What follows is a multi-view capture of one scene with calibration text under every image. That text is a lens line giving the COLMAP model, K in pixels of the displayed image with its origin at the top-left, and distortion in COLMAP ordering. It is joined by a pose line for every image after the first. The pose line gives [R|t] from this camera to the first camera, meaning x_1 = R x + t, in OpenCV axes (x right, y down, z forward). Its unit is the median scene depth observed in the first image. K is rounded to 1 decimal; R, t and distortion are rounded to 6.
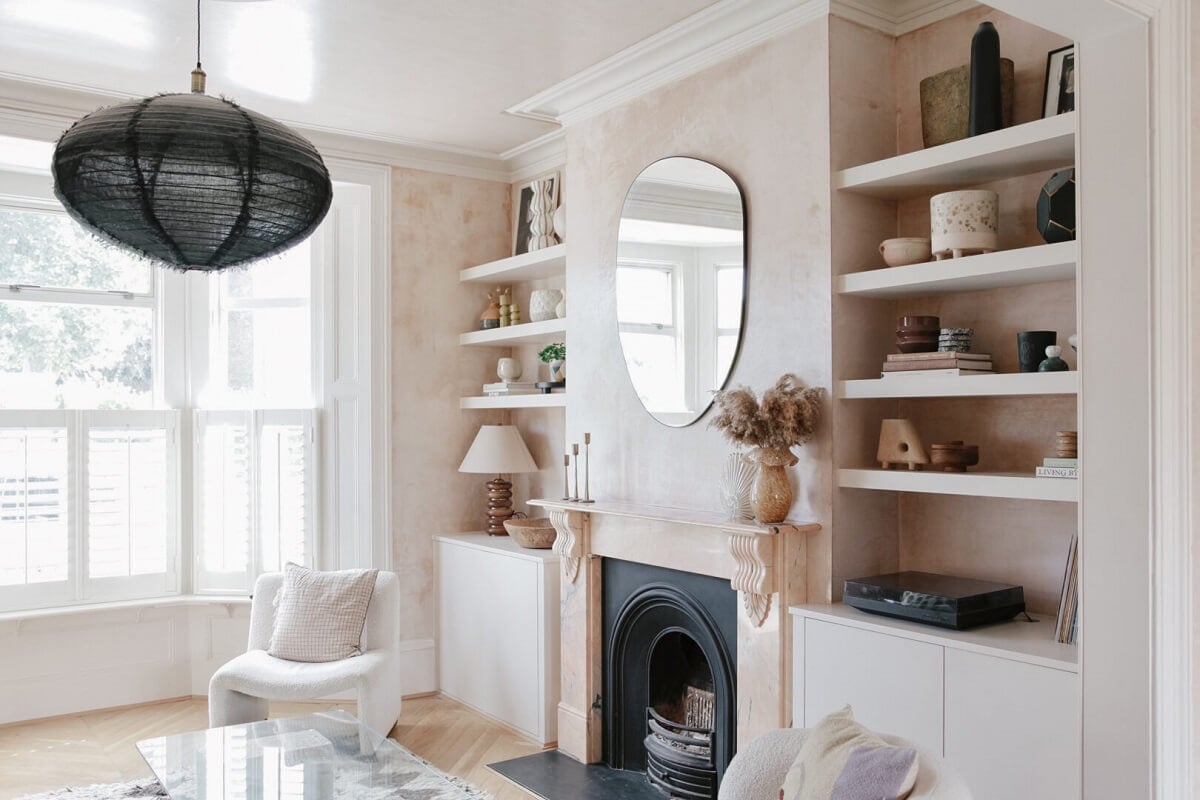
lens RADIAL K [[992.7, 0, 600.6], [0, 992.7, 415.8], [0, 0, 1]] dist [-0.058284, 0.000089]
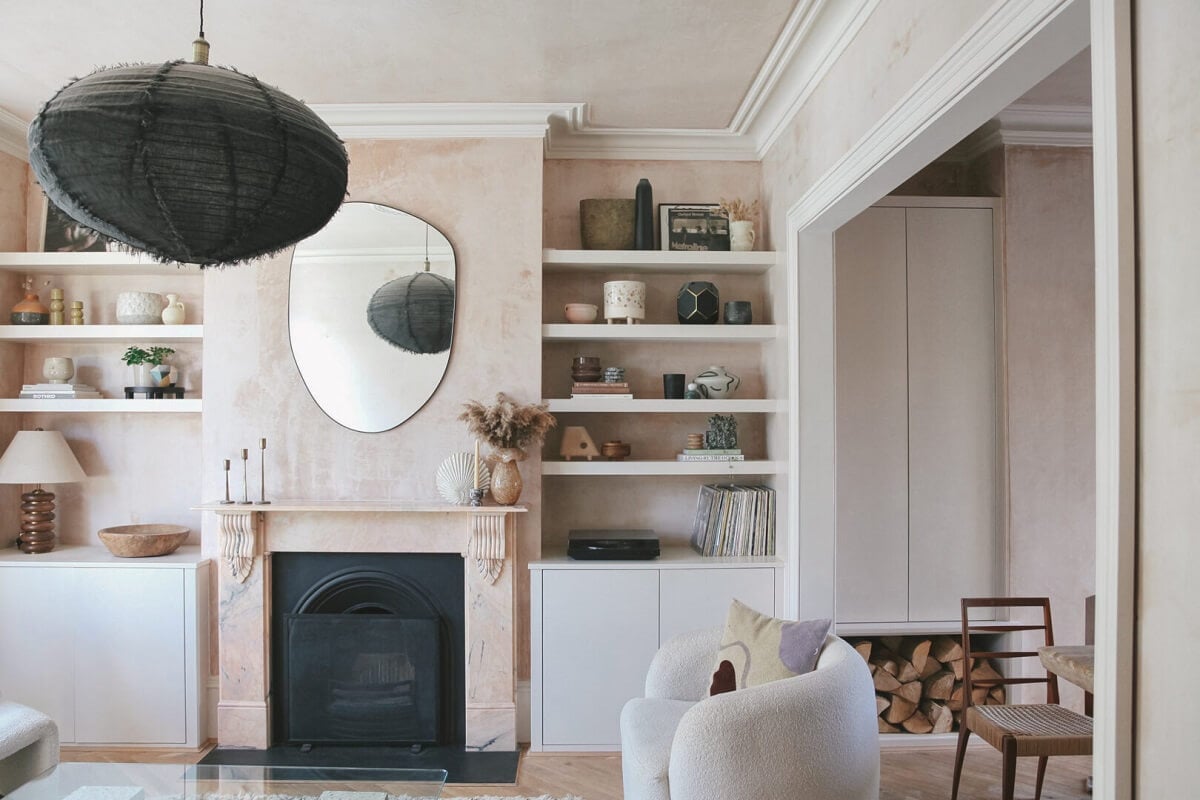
lens RADIAL K [[889.7, 0, 600.0], [0, 889.7, 400.0], [0, 0, 1]] dist [-0.099672, 0.003626]
pose [[0.556938, 0.022431, 0.830251, -0.743485], [-0.005844, 0.999716, -0.023089, -0.005318], [-0.830534, 0.008007, 0.556911, 0.225051]]
